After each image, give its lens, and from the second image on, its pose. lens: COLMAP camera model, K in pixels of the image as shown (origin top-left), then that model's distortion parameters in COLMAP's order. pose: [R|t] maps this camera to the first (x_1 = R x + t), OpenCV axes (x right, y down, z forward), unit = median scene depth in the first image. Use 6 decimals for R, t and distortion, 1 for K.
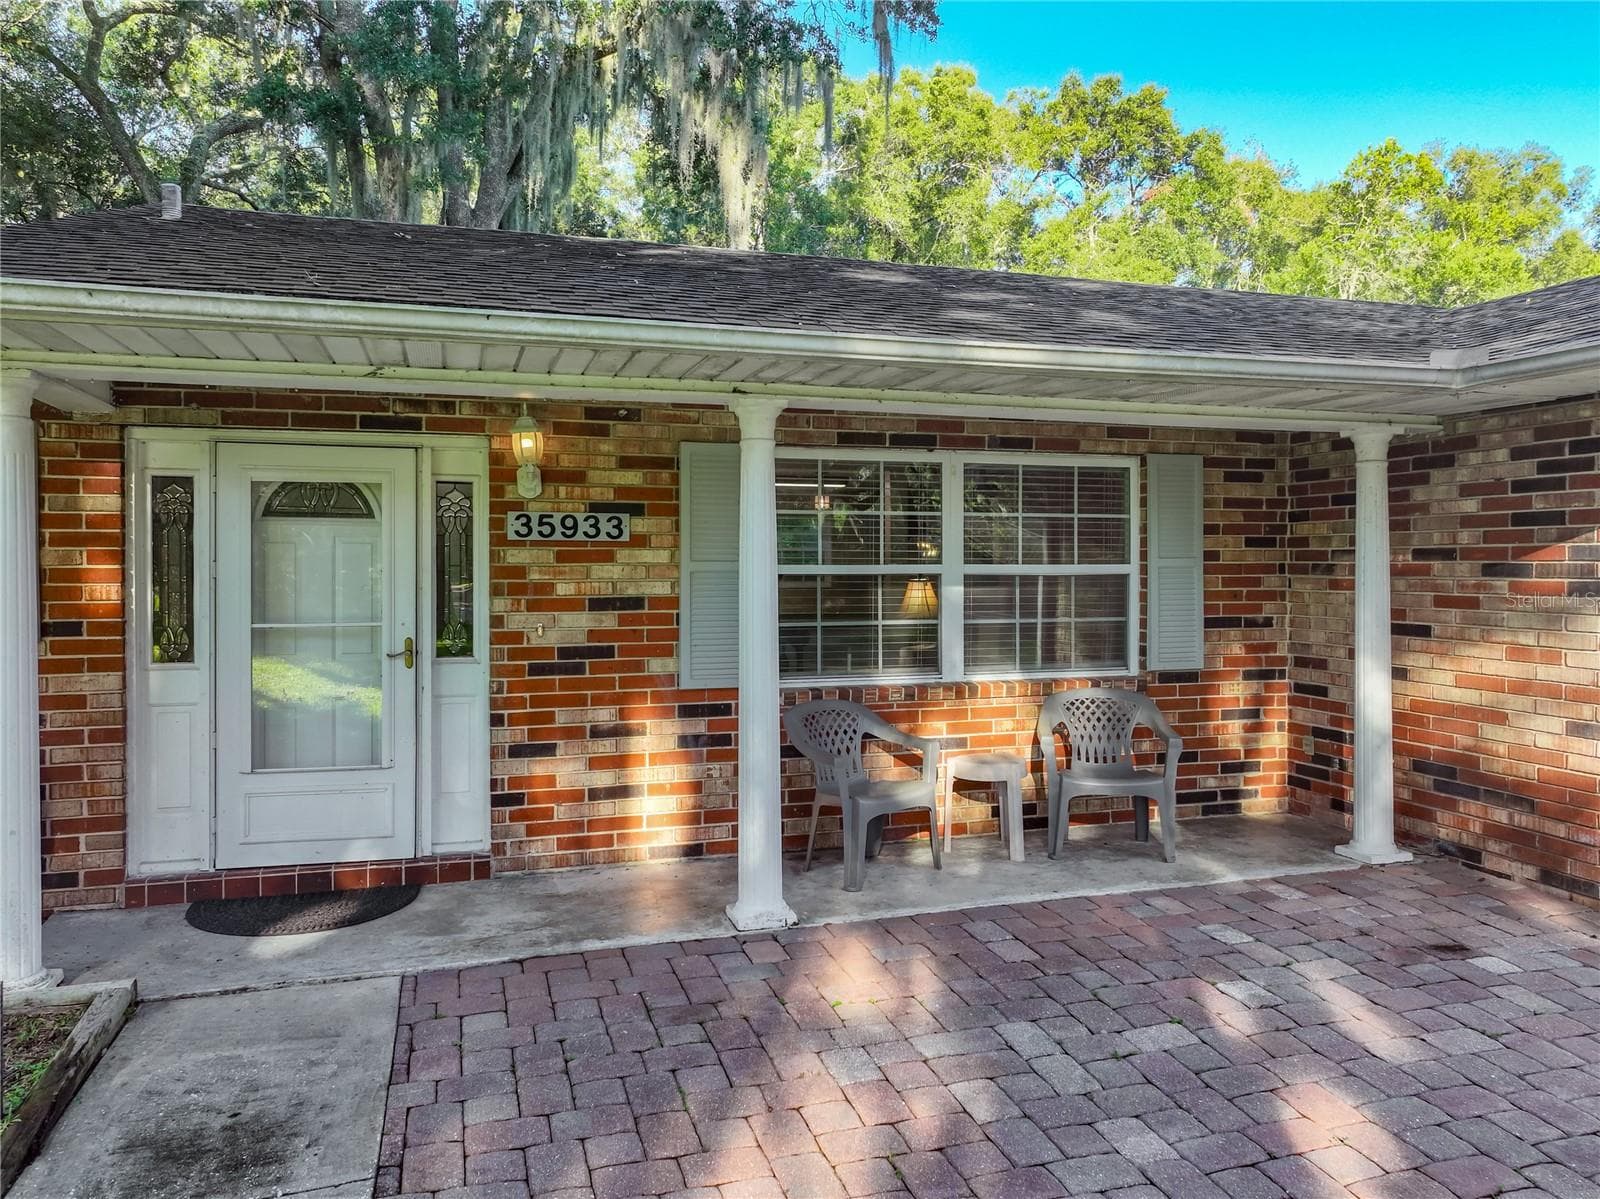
lens RADIAL K [[1188.8, 0, 806.9], [0, 1188.8, 577.3], [0, 0, 1]] dist [-0.005323, 0.015325]
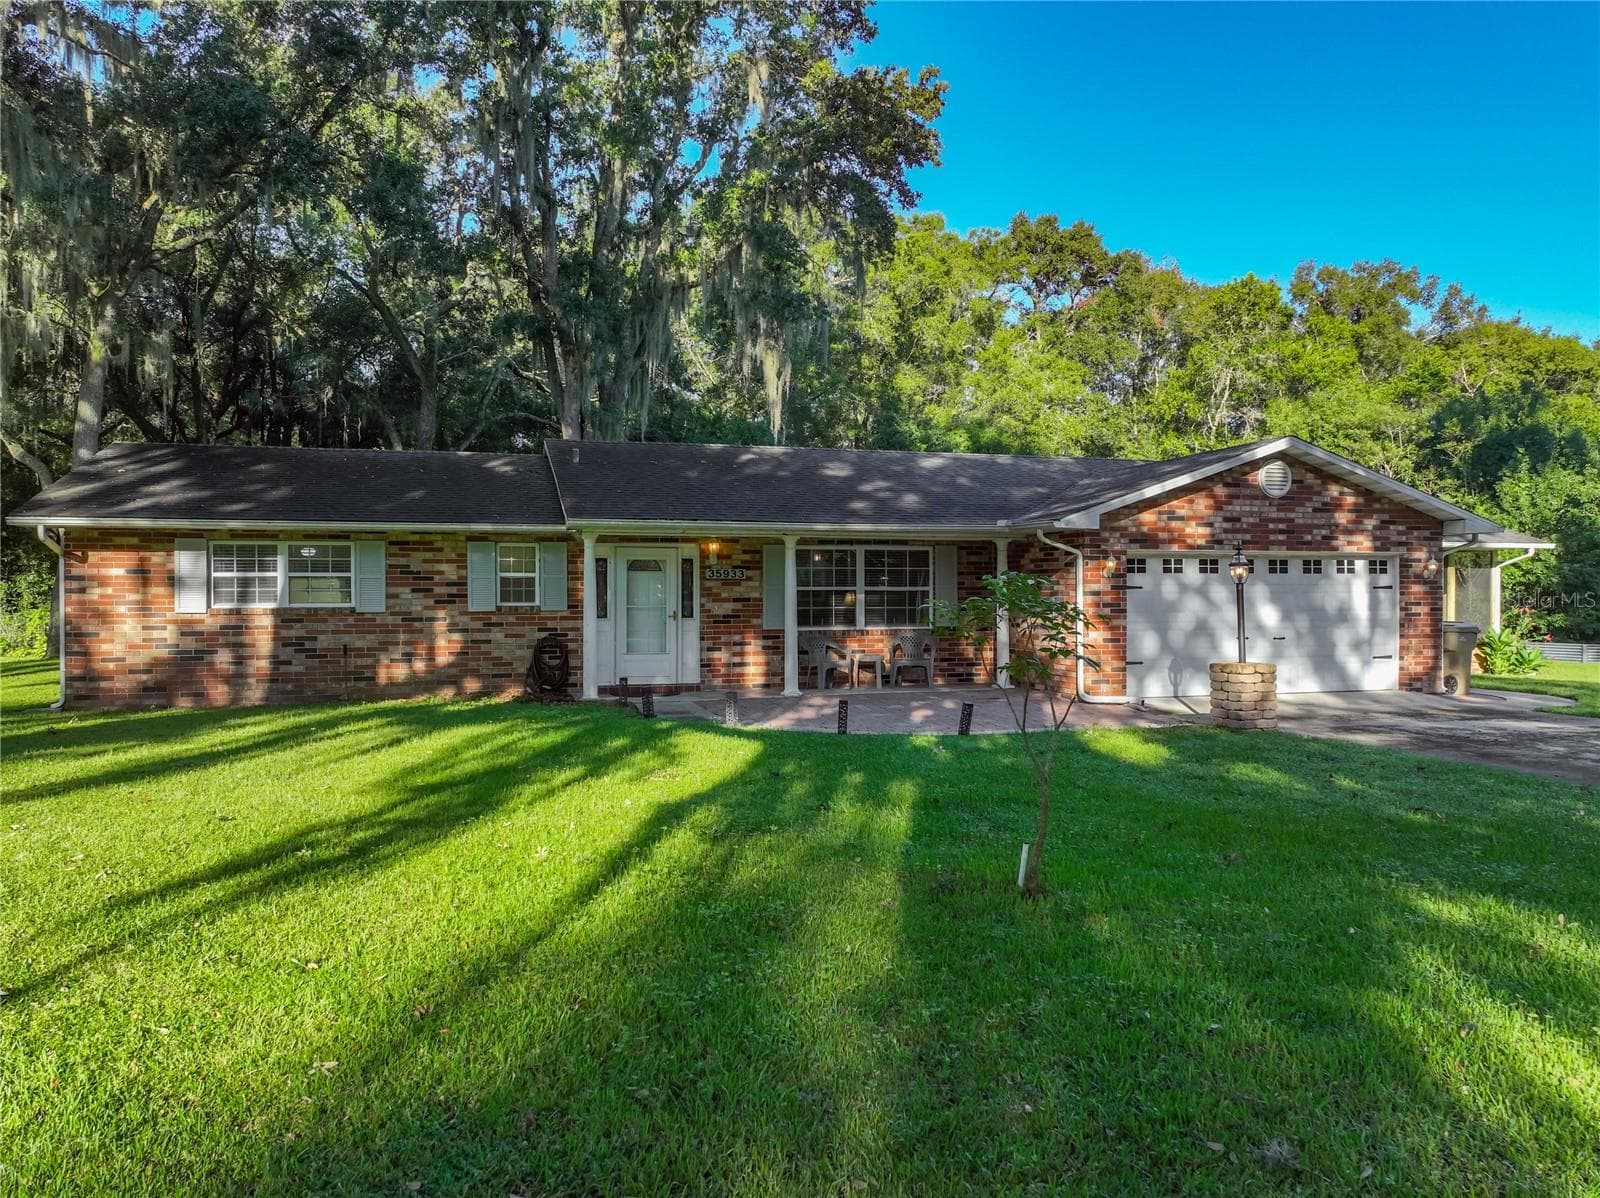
lens RADIAL K [[1188.8, 0, 807.1], [0, 1188.8, 596.6], [0, 0, 1]] dist [-0.005323, 0.015325]
pose [[0.999904, -0.000871, -0.013849, 0.040723], [0.000774, 0.999975, -0.007045, 0.033795], [0.013854, 0.007033, 0.999879, -1.875944]]
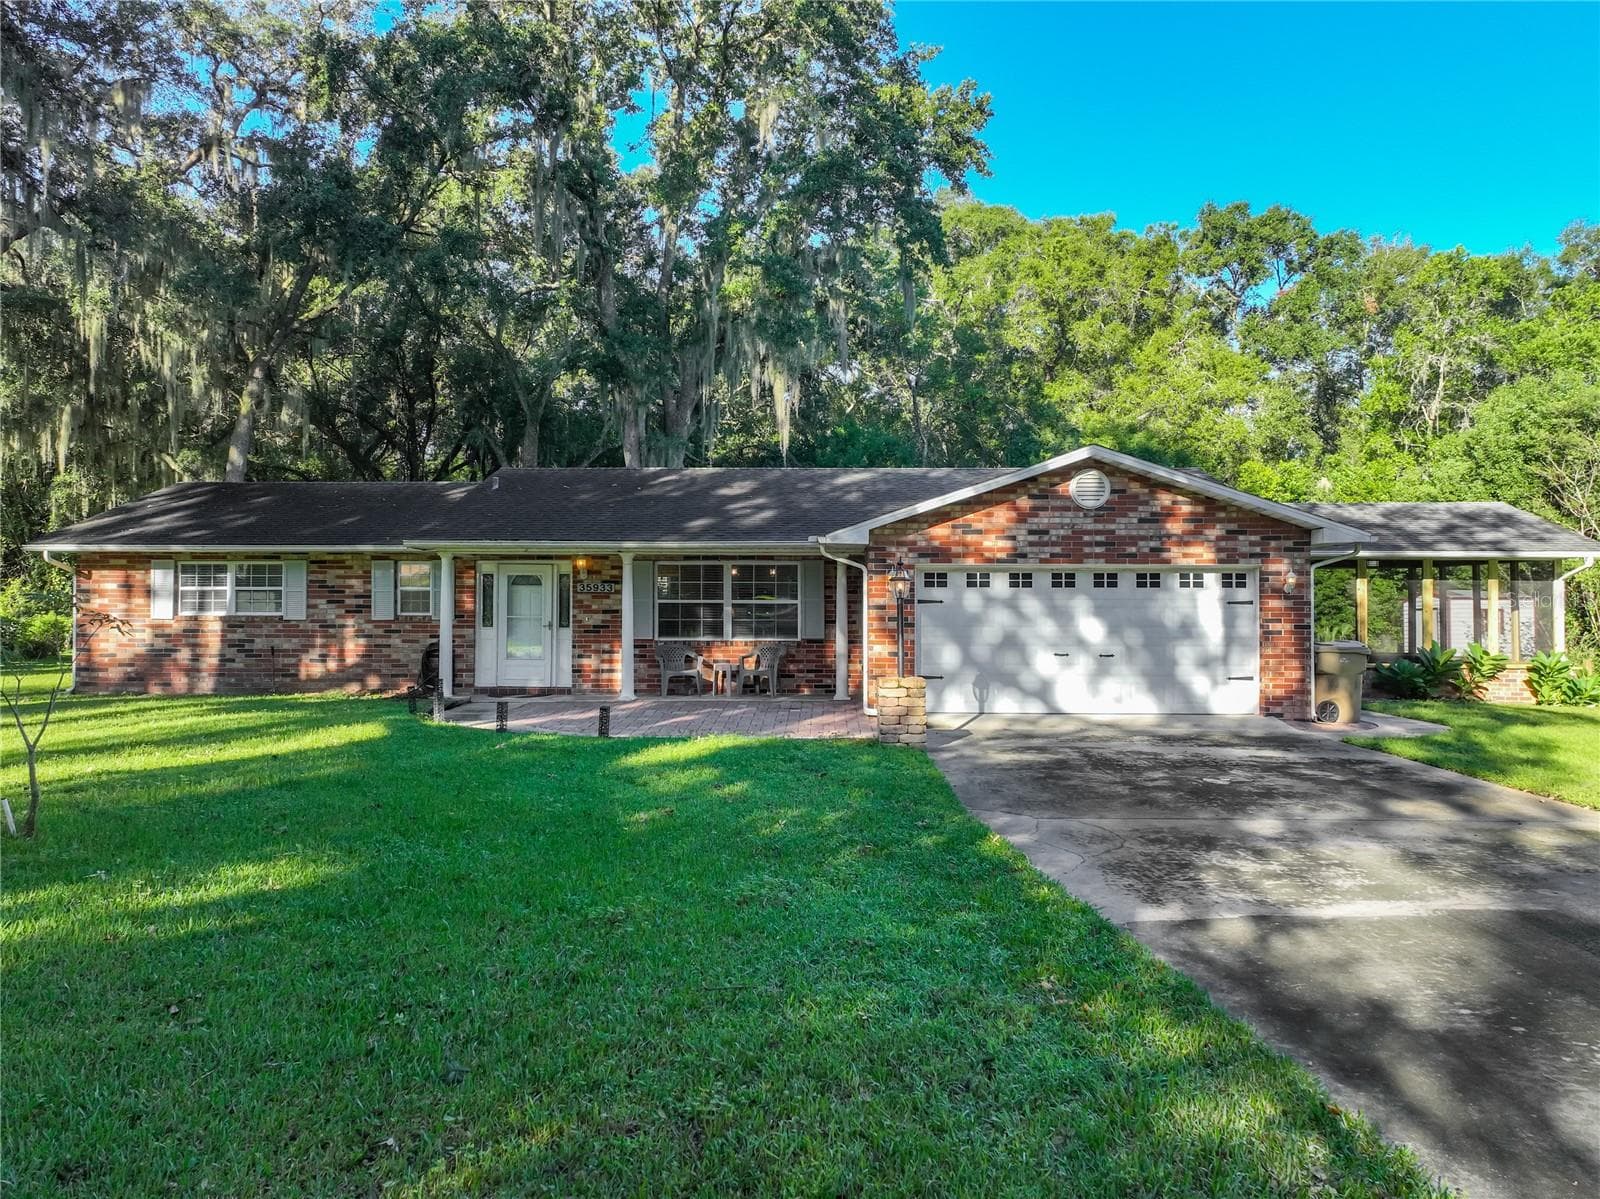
lens RADIAL K [[1188.8, 0, 786.3], [0, 1188.8, 585.3], [0, 0, 1]] dist [-0.005323, 0.015325]
pose [[0.945423, -0.001275, -0.325842, 1.296412], [-0.006843, 0.999694, -0.023767, 0.023839], [0.325773, 0.024700, 0.945125, -1.823841]]
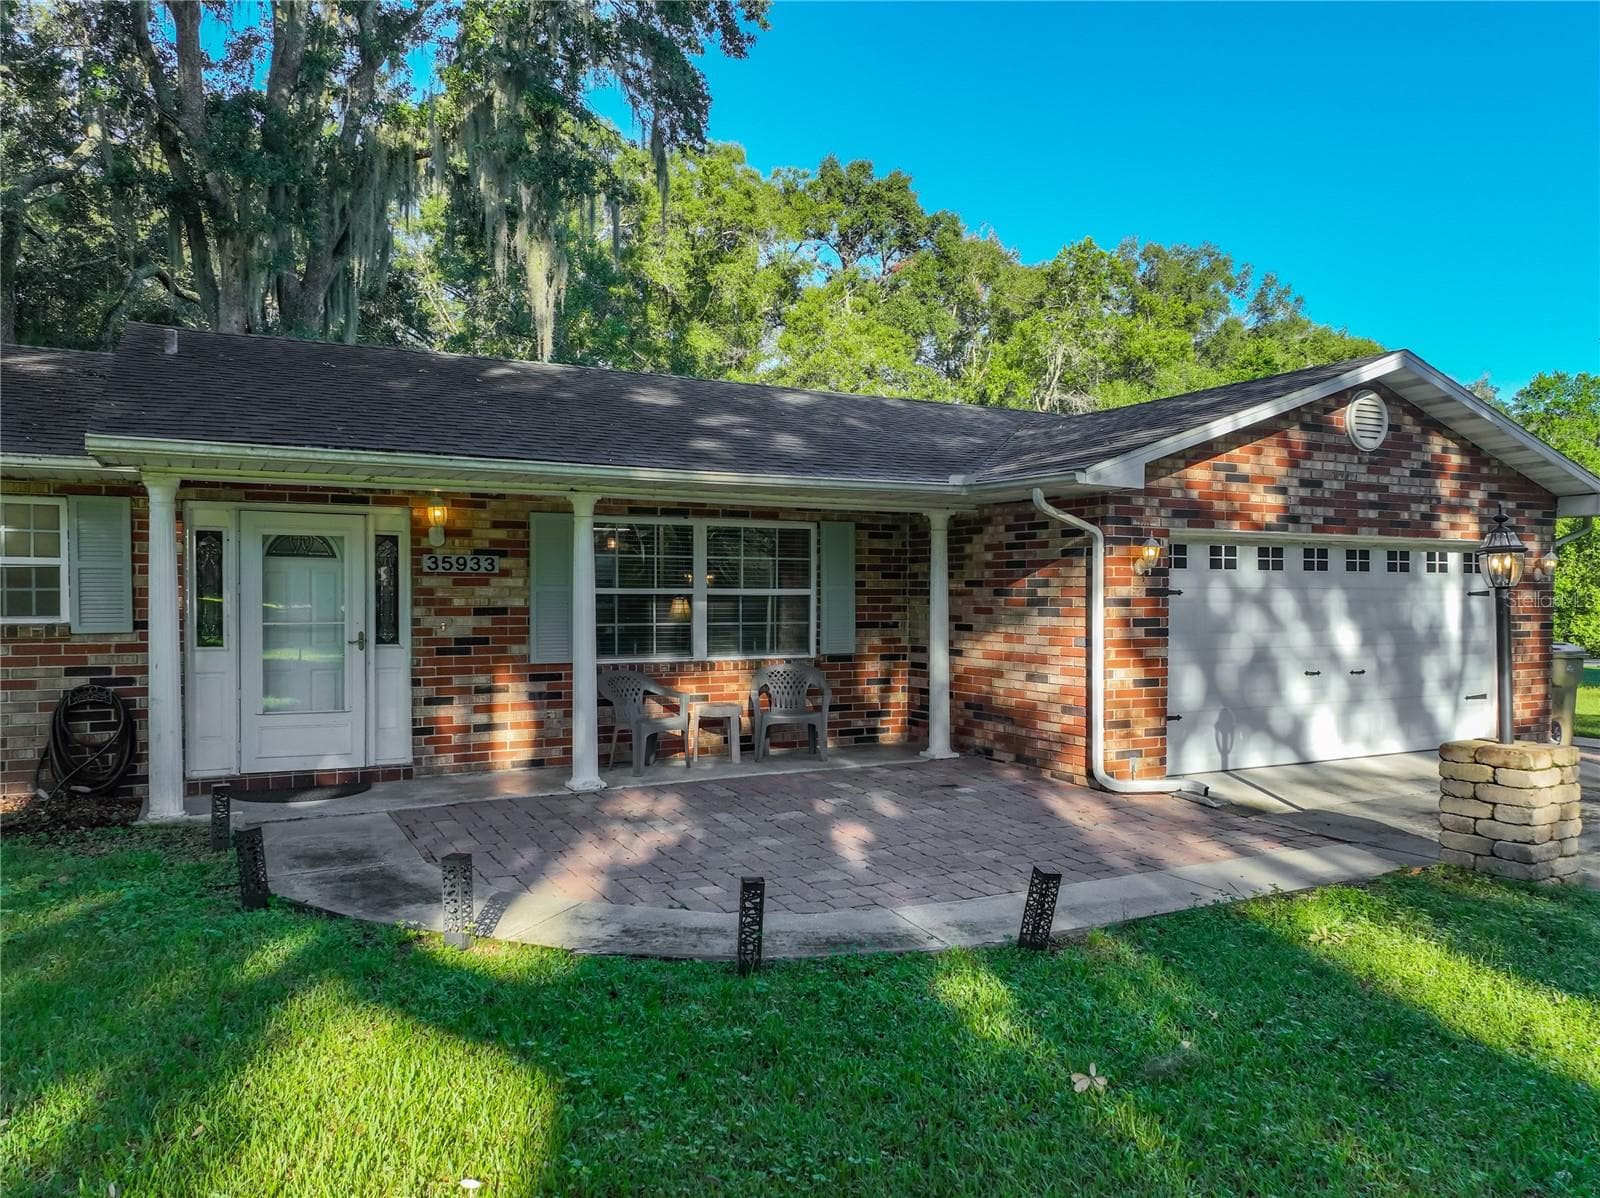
lens RADIAL K [[1188.8, 0, 829.8], [0, 1188.8, 620.4], [0, 0, 1]] dist [-0.005323, 0.015325]
pose [[0.979360, -0.001090, 0.202119, -0.033328], [-0.001450, 0.999922, 0.012420, 0.013376], [-0.202117, -0.012457, 0.979282, -0.669363]]
